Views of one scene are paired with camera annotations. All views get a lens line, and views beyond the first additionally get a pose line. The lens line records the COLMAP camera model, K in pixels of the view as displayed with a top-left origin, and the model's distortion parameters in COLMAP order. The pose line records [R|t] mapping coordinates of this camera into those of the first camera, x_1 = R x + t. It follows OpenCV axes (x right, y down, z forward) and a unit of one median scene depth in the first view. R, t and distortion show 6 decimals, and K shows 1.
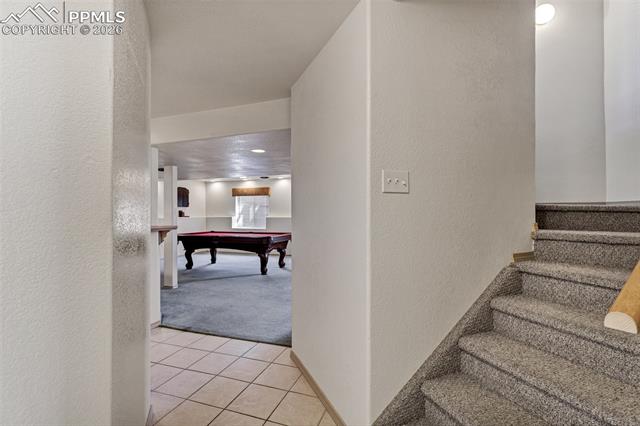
lens RADIAL K [[298.5, 0, 321.6], [0, 298.5, 212.7], [0, 0, 1]] dist [0.002486, 0.000000]
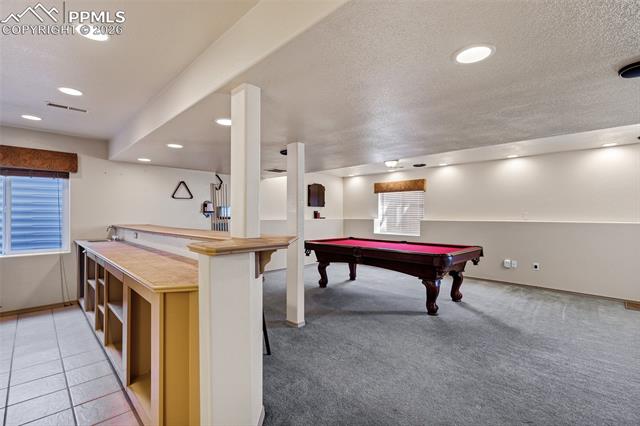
lens RADIAL K [[298.5, 0, 315.4], [0, 298.5, 213.9], [0, 0, 1]] dist [0.002486, 0.000000]
pose [[0.896356, 0.004484, -0.443312, -0.107355], [-0.005041, 0.999987, -0.000078, 0.001044], [0.443306, 0.002304, 0.896367, 0.267487]]
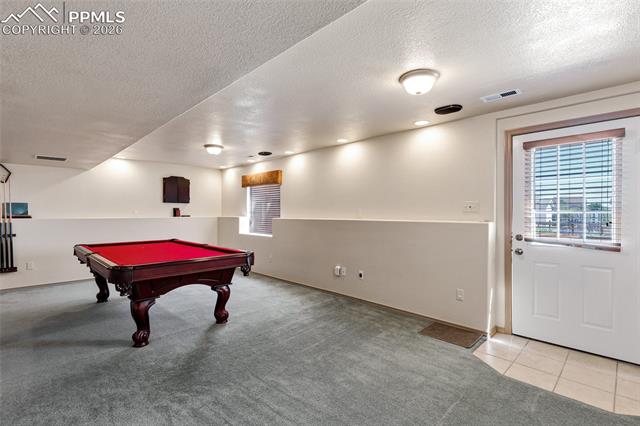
lens RADIAL K [[298.5, 0, 323.8], [0, 298.5, 212.8], [0, 0, 1]] dist [0.002486, 0.000000]
pose [[0.906491, 0.005853, -0.422185, 0.203012], [-0.004654, 0.999982, 0.003871, 0.000262], [0.422199, -0.001544, 0.906502, 0.554022]]
